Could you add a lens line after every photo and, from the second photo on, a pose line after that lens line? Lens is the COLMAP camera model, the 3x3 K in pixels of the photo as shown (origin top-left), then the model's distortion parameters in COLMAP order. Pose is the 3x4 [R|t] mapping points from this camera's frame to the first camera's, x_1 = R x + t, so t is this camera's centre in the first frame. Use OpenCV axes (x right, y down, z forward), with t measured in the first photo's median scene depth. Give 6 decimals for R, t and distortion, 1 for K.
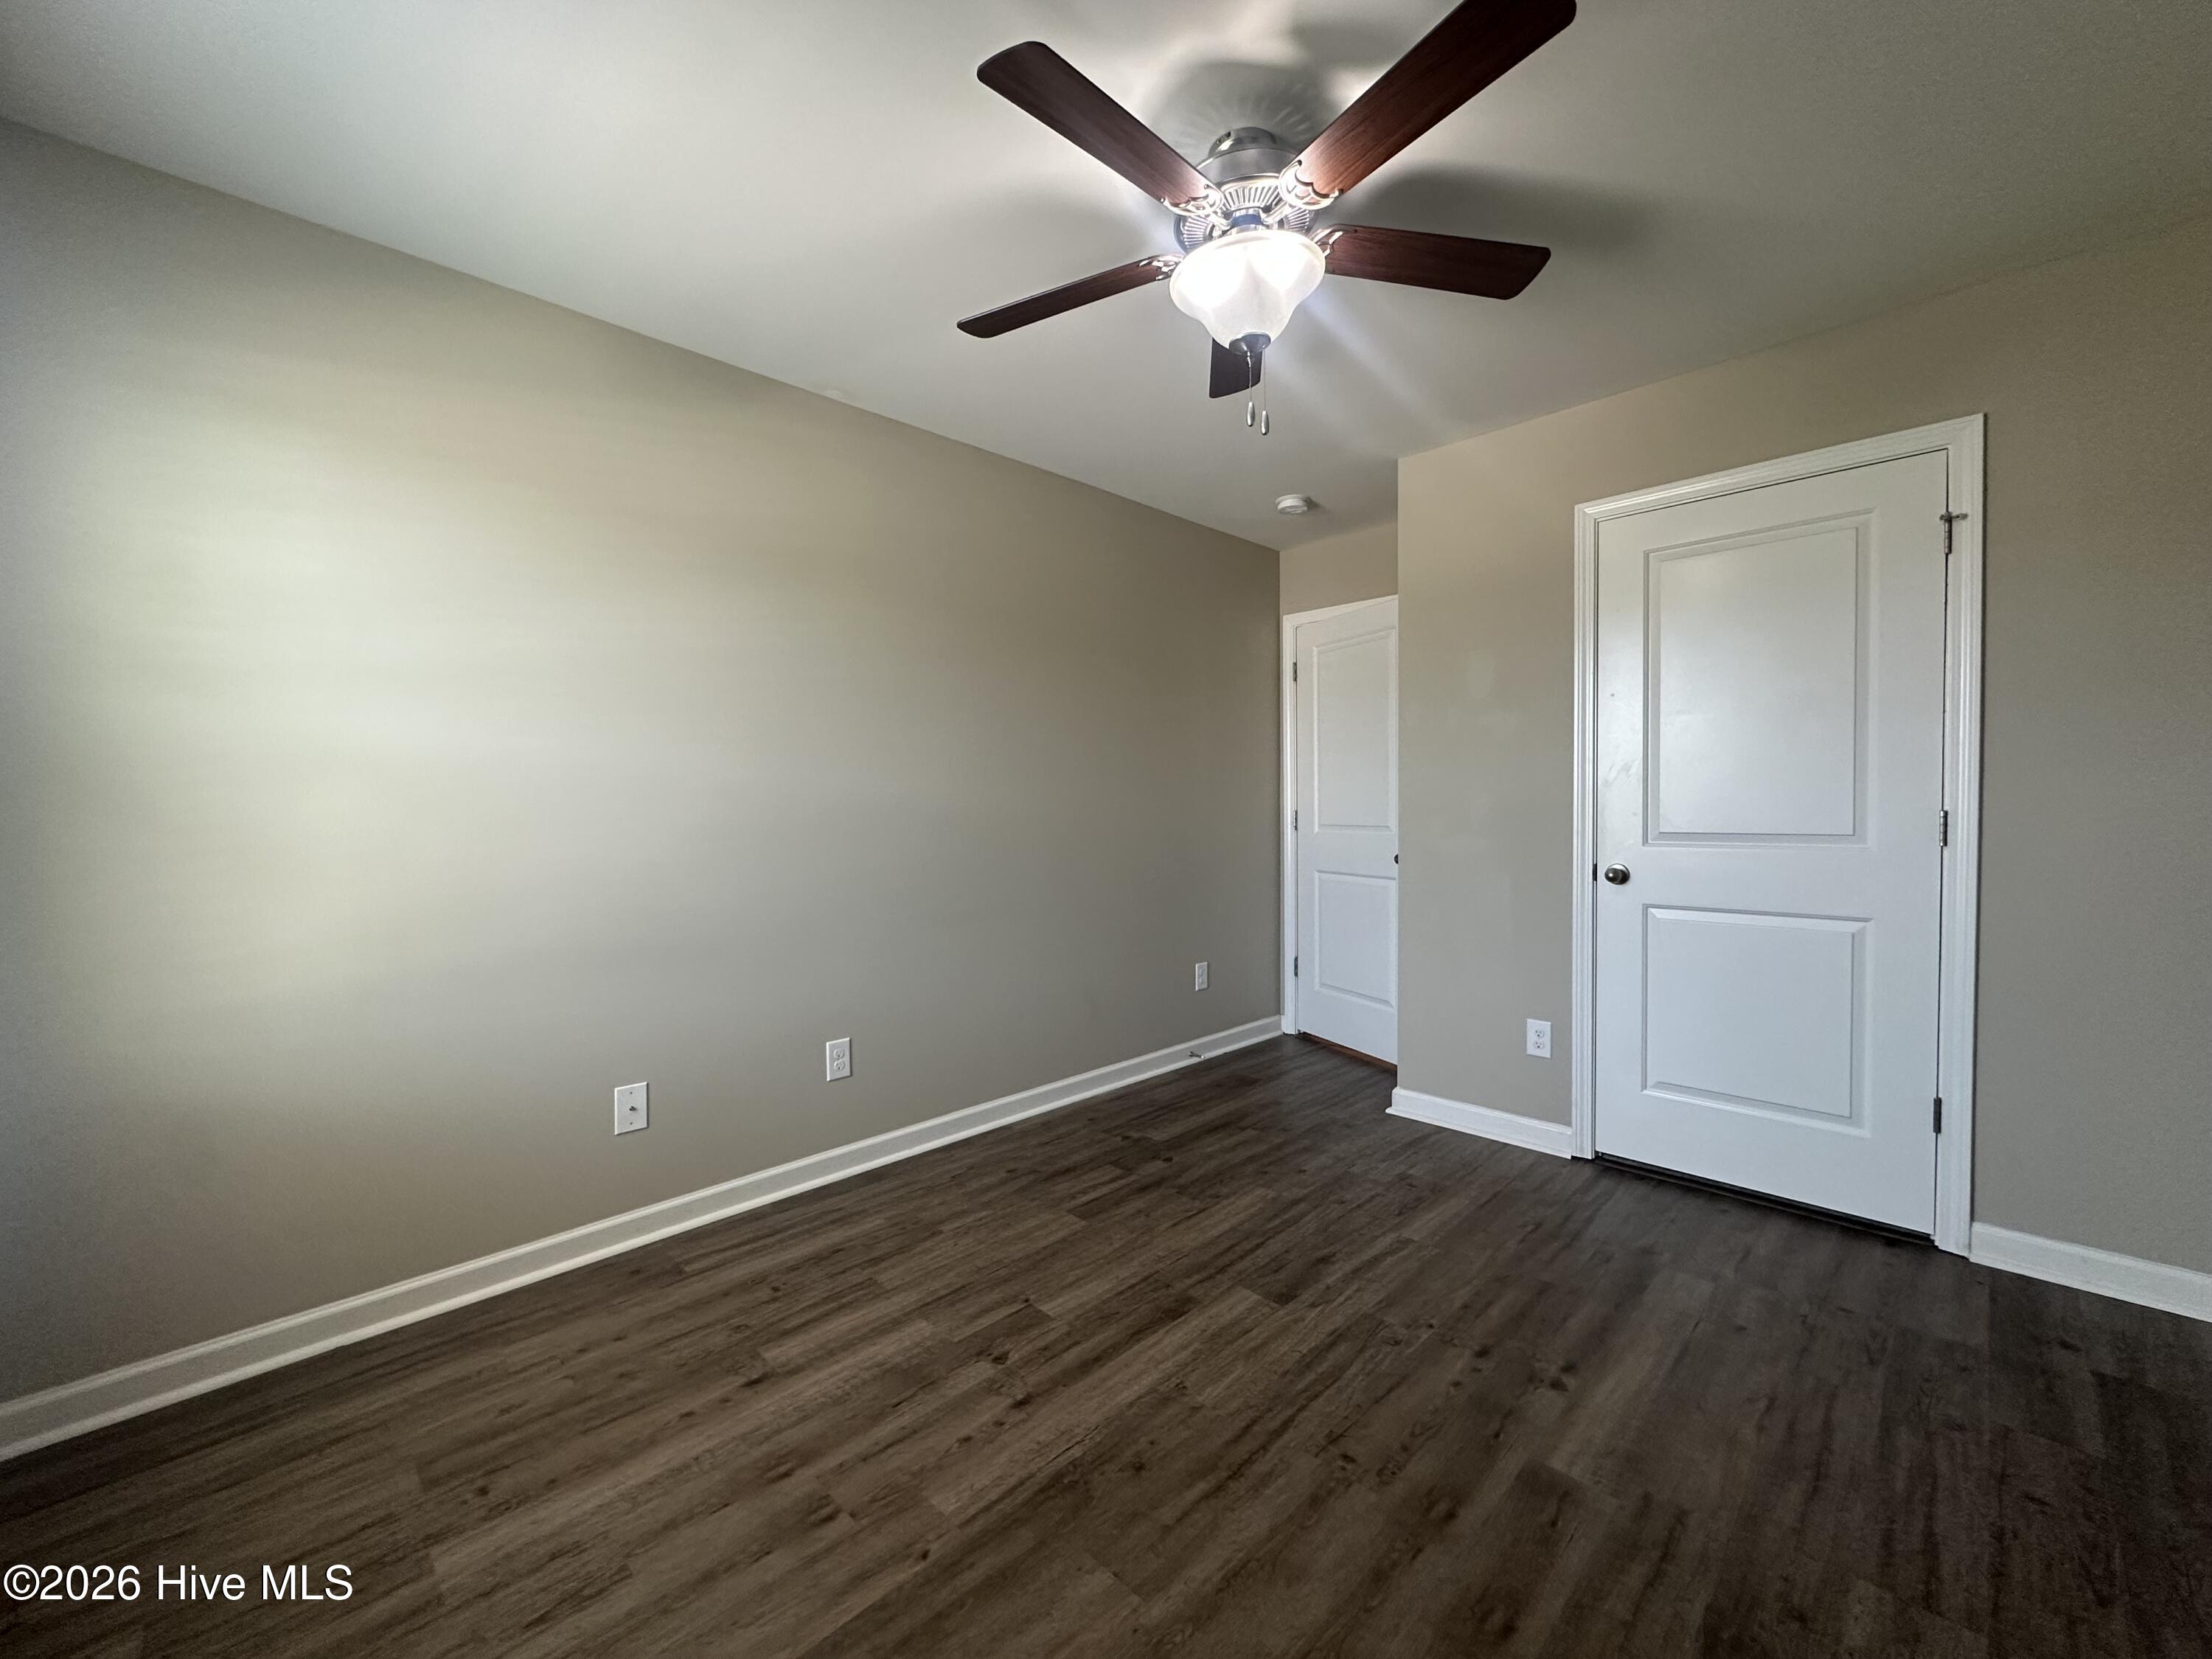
lens RADIAL K [[886.7, 0, 1121.5], [0, 886.7, 828.9], [0, 0, 1]] dist [-0.001094, -0.000263]
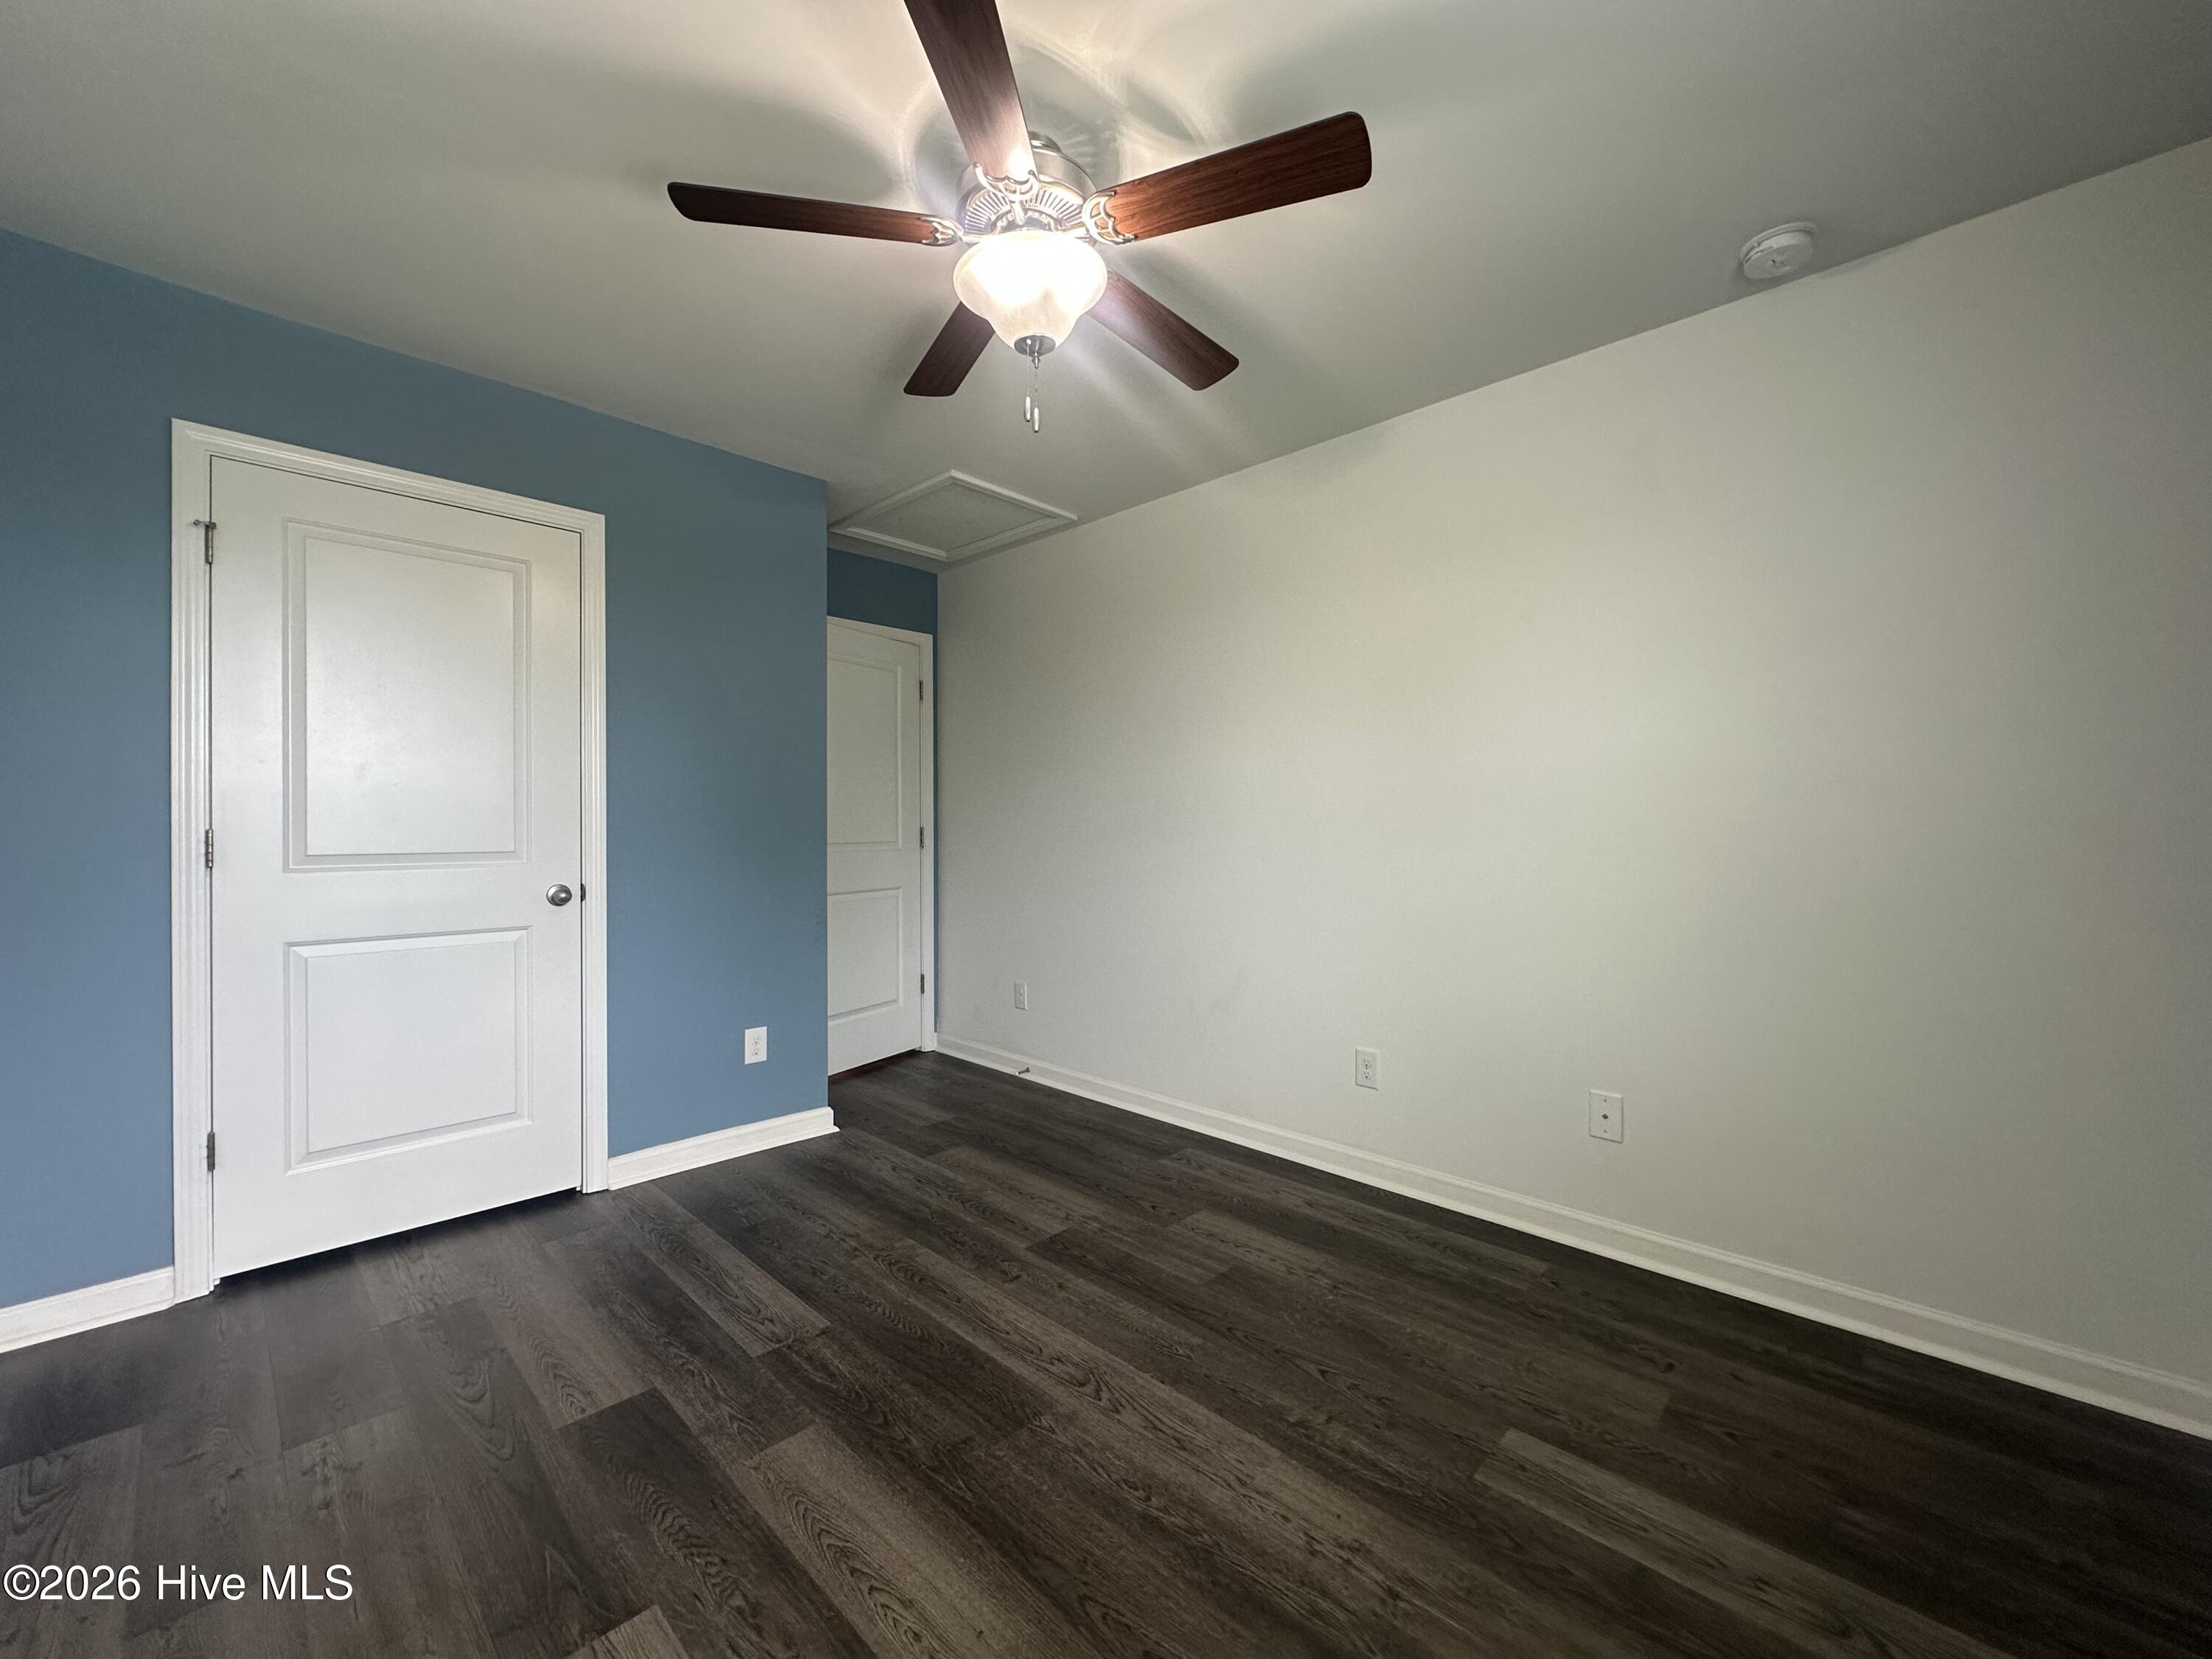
lens RADIAL K [[886.7, 0, 1121.5], [0, 886.7, 828.9], [0, 0, 1]] dist [-0.001094, -0.000263]
pose [[-0.019531, 0.000415, 0.999809, -0.275569], [0.020451, 0.999791, -0.000016, -0.005985], [-0.999600, 0.020446, -0.019536, 0.268638]]
